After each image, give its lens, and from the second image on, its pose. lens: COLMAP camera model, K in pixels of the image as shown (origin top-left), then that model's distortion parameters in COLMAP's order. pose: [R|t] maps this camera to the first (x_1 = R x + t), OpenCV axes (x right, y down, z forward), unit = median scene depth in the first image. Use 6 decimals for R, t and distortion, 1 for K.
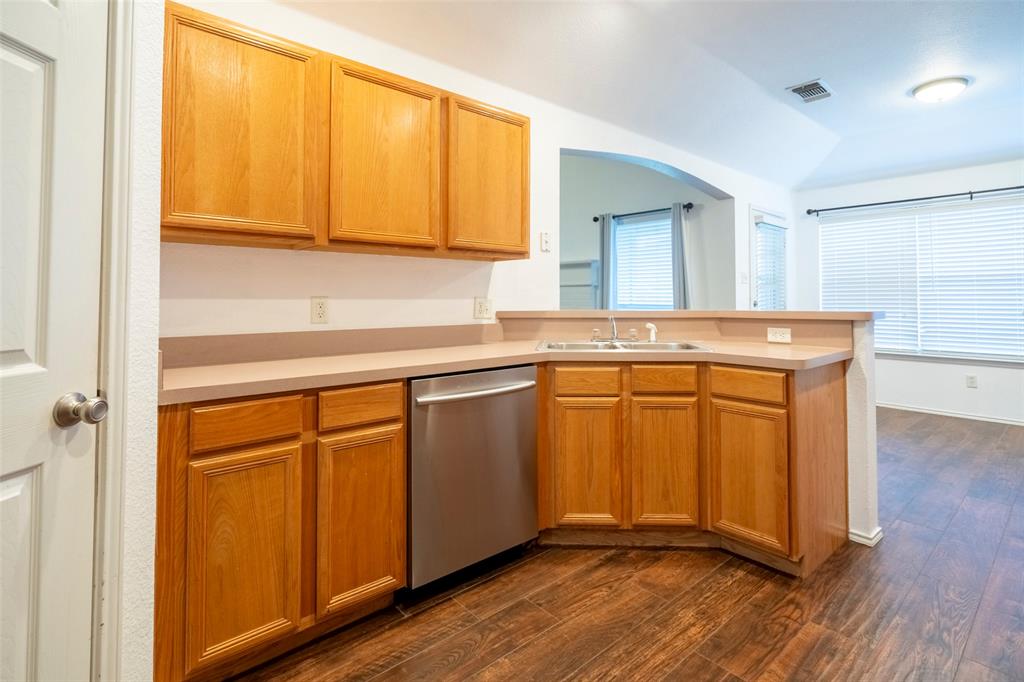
lens RADIAL K [[504.3, 0, 540.5], [0, 504.3, 287.1], [0, 0, 1]] dist [-0.003707, 0.000716]
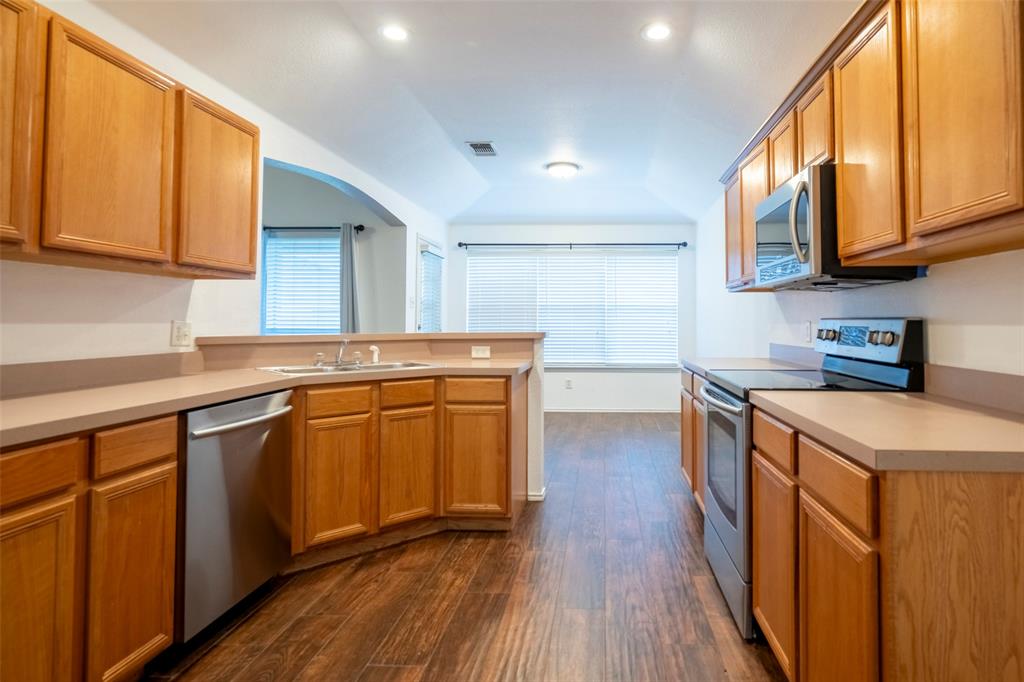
lens RADIAL K [[554.3, 0, 580.1], [0, 554.3, 303.4], [0, 0, 1]] dist [0.002813, 0.002194]
pose [[0.712029, 0.025172, 0.701699, -0.368340], [-0.018185, 0.999683, -0.017410, -0.006279], [-0.701915, -0.000364, 0.712261, -0.171543]]
